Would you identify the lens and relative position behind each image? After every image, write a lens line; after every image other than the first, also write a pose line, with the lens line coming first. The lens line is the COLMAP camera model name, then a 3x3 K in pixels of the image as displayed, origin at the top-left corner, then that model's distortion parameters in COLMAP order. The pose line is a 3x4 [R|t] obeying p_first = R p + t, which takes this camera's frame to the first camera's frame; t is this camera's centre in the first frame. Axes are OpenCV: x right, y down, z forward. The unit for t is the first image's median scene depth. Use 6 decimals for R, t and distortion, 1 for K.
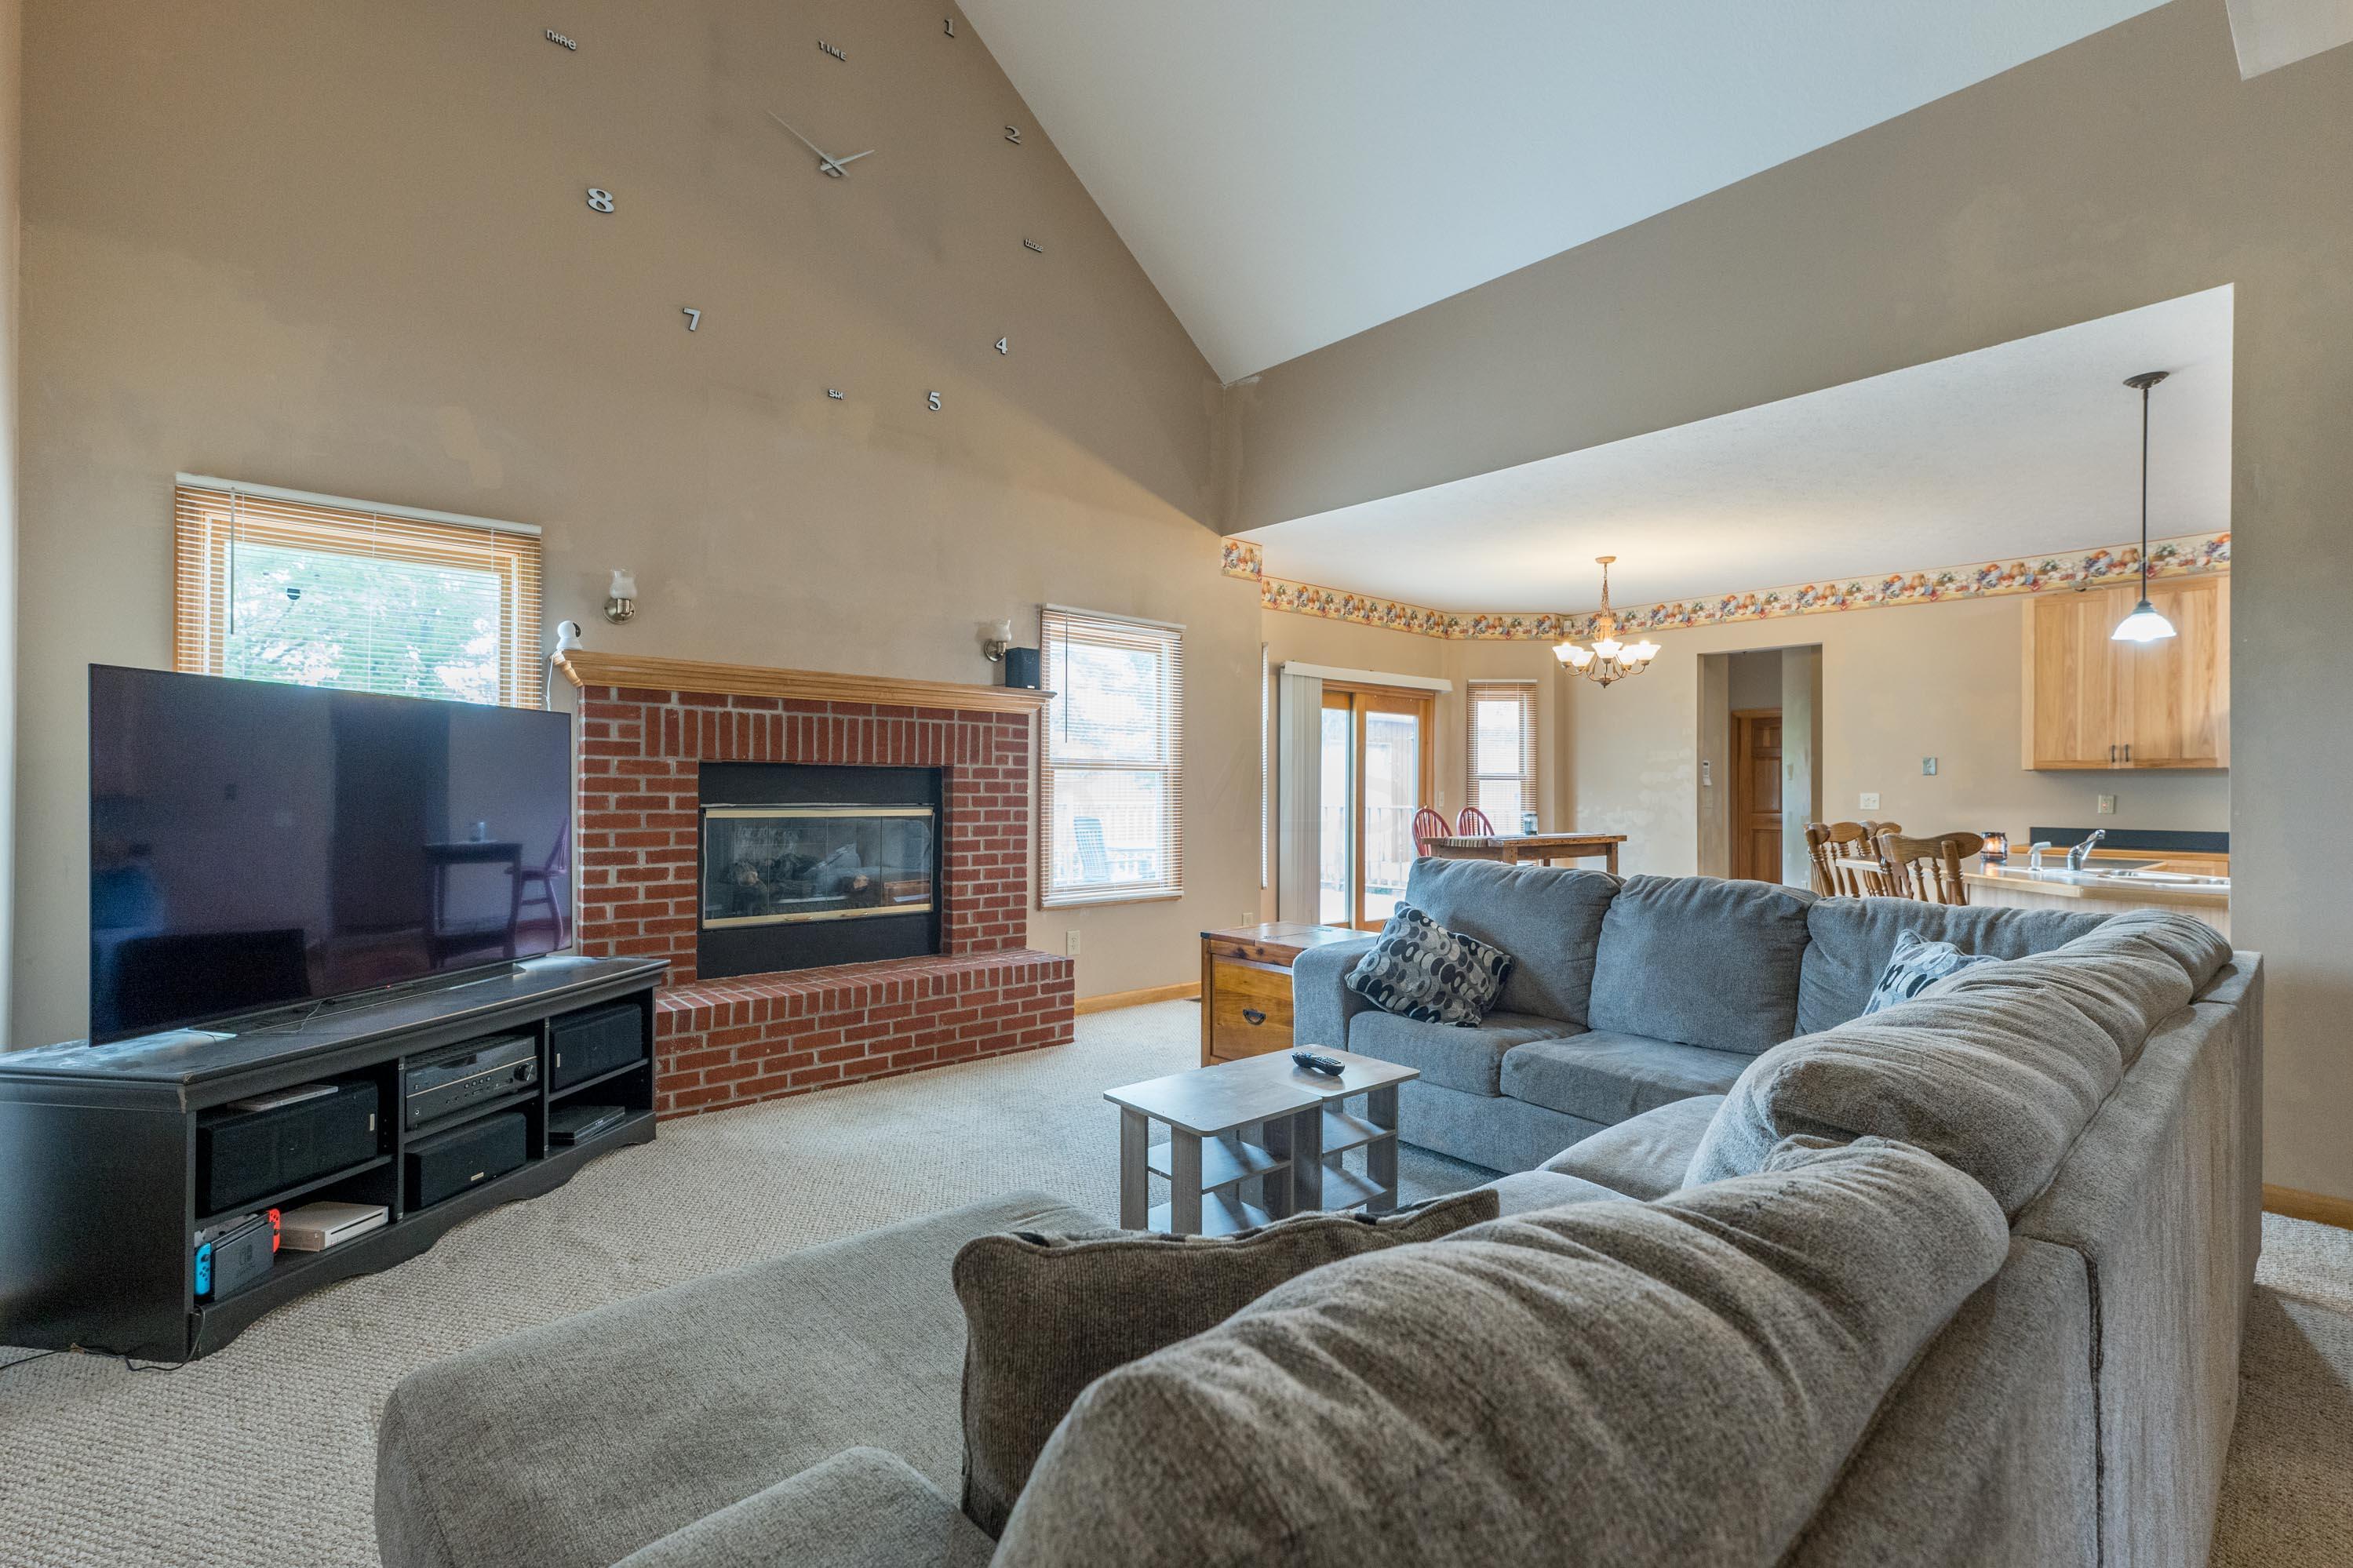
lens RADIAL K [[1048.0, 0, 1172.5], [0, 1048.0, 787.9], [0, 0, 1]] dist [0.004851, 0.000373]
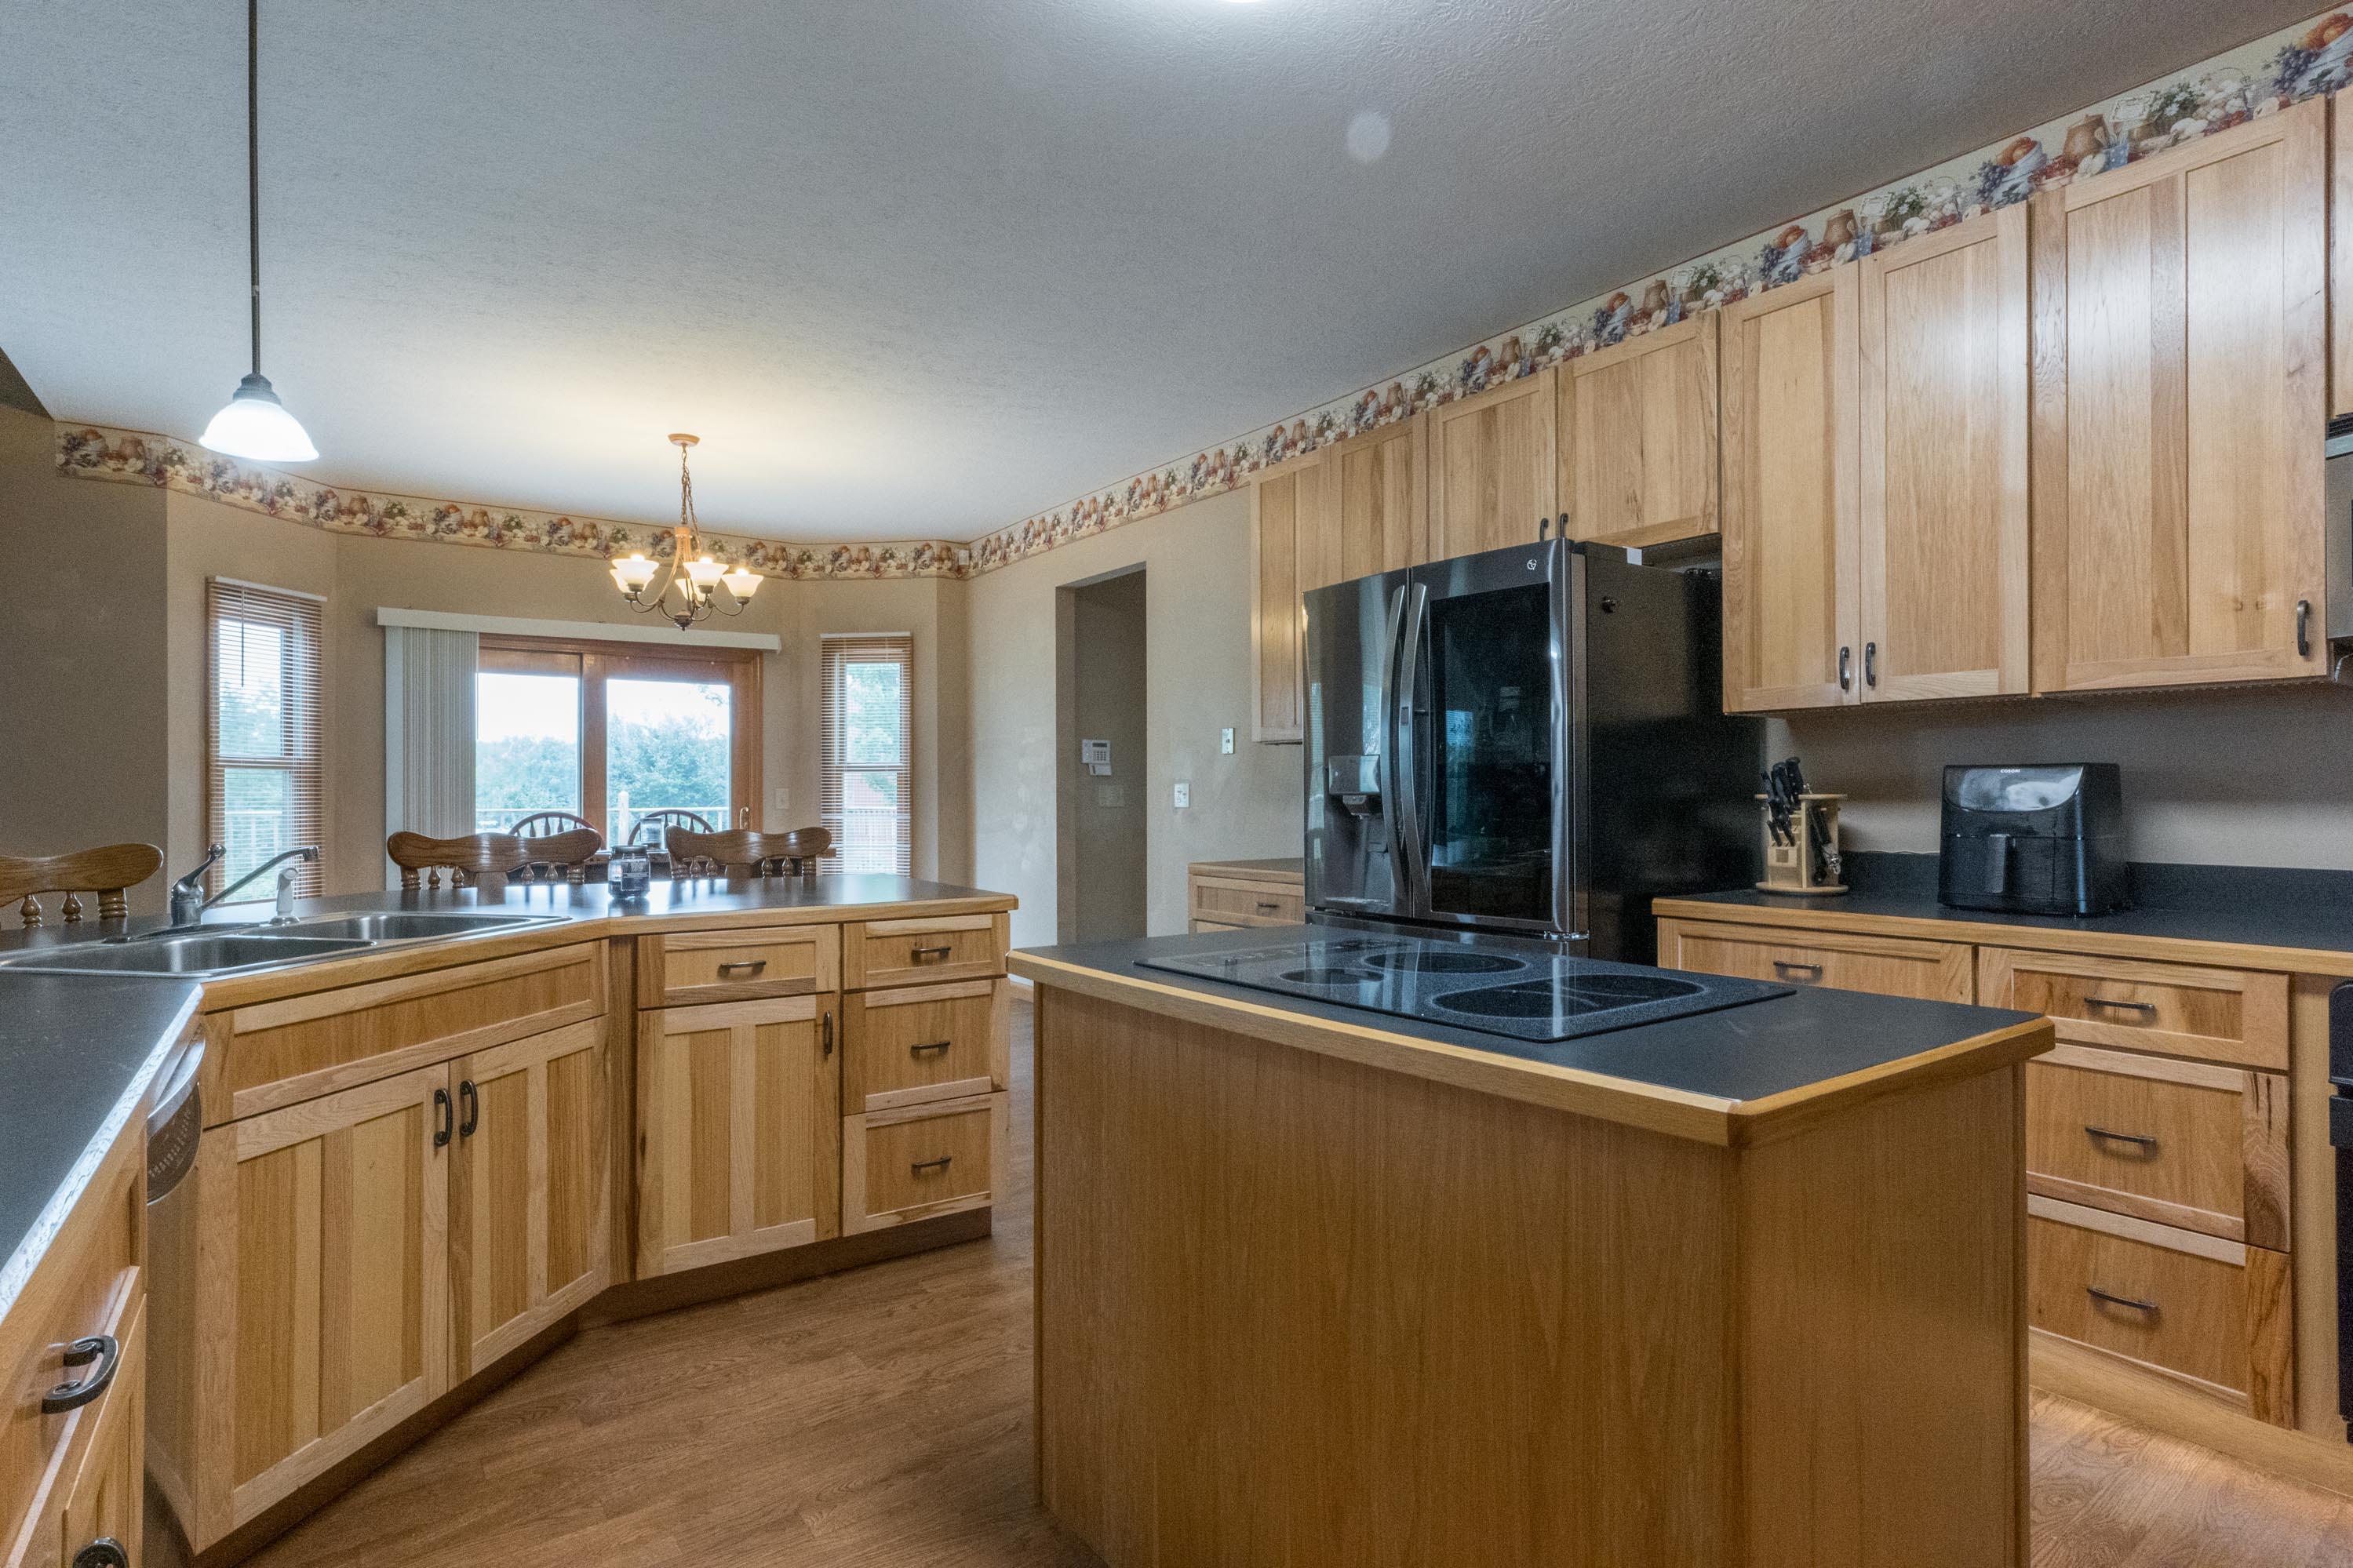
lens RADIAL K [[1145.9, 0, 1174.6], [0, 1145.9, 774.8], [0, 0, 1]] dist [-0.003878, -0.000540]
pose [[0.995090, -0.010142, -0.098453, 1.064128], [0.009008, 0.999888, -0.011951, 0.010833], [0.098563, 0.011006, 0.995070, 0.410472]]
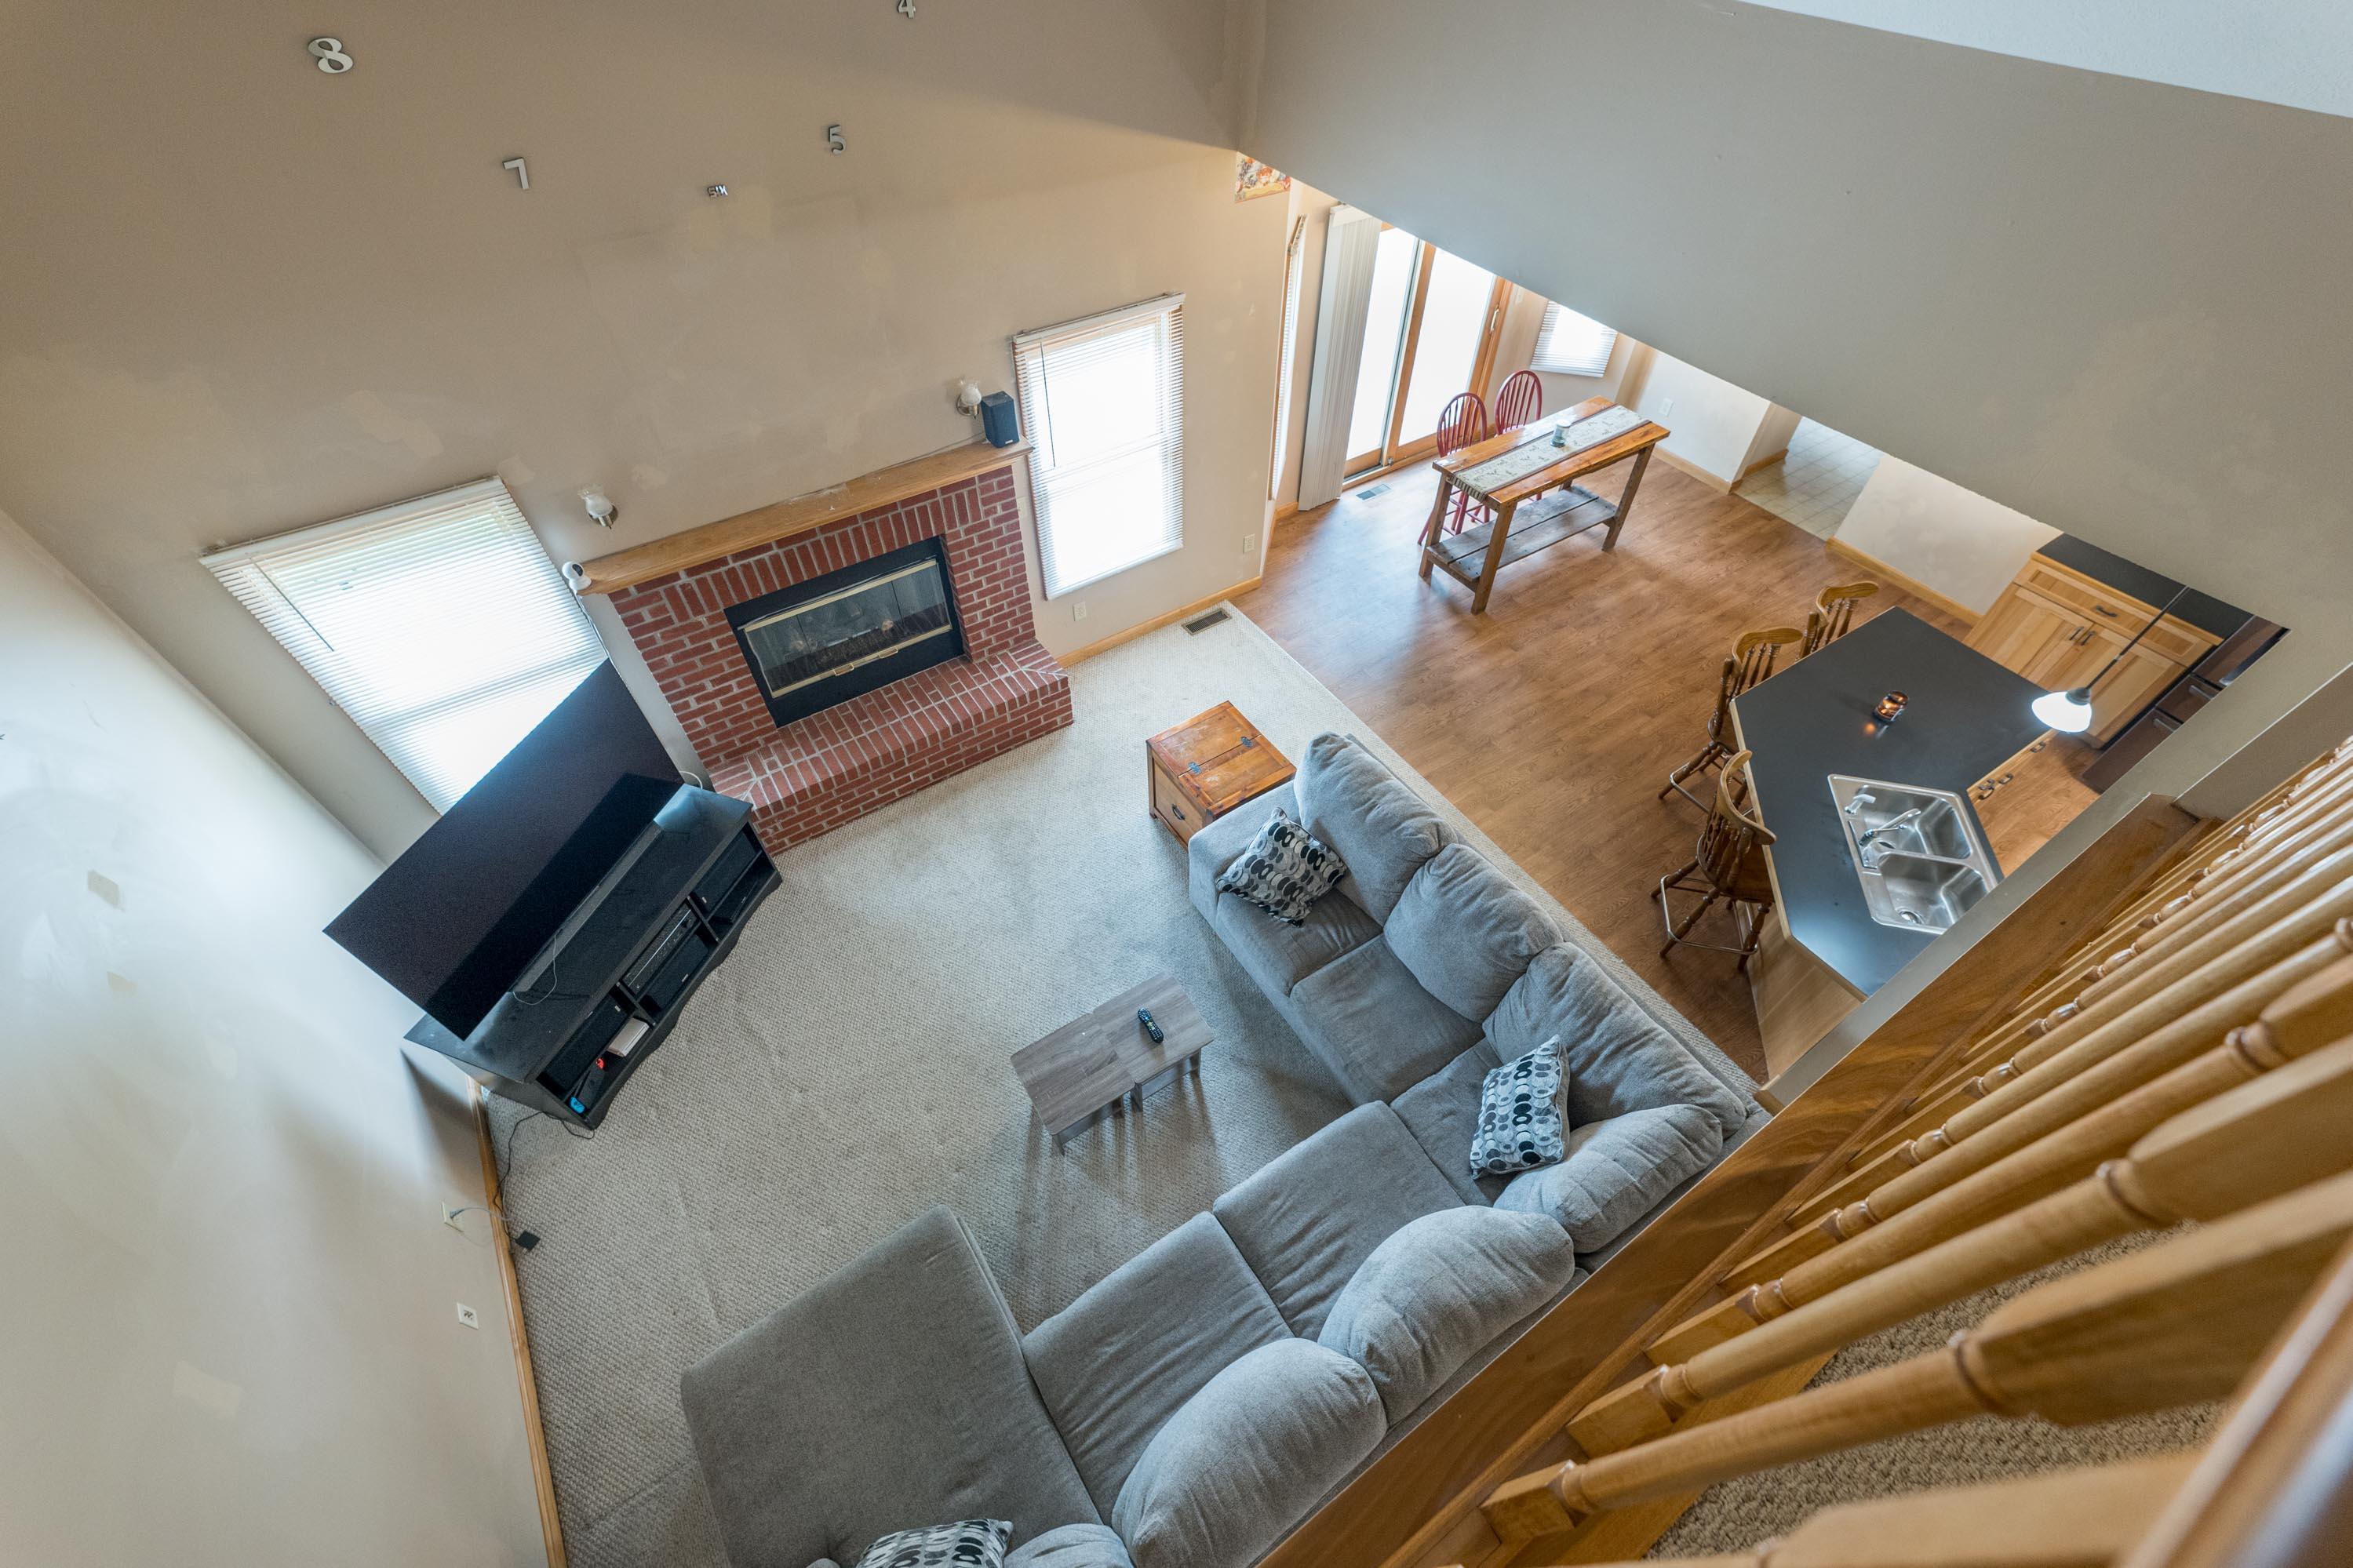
lens RADIAL K [[947.6, 0, 1169.3], [0, 947.6, 771.7], [0, 0, 1]] dist [0.011838, -0.000010]
pose [[0.988415, 0.105956, -0.108667, 0.156988], [0.012314, 0.657636, 0.753235, -0.597638], [0.151273, -0.745847, 0.648713, 0.199743]]
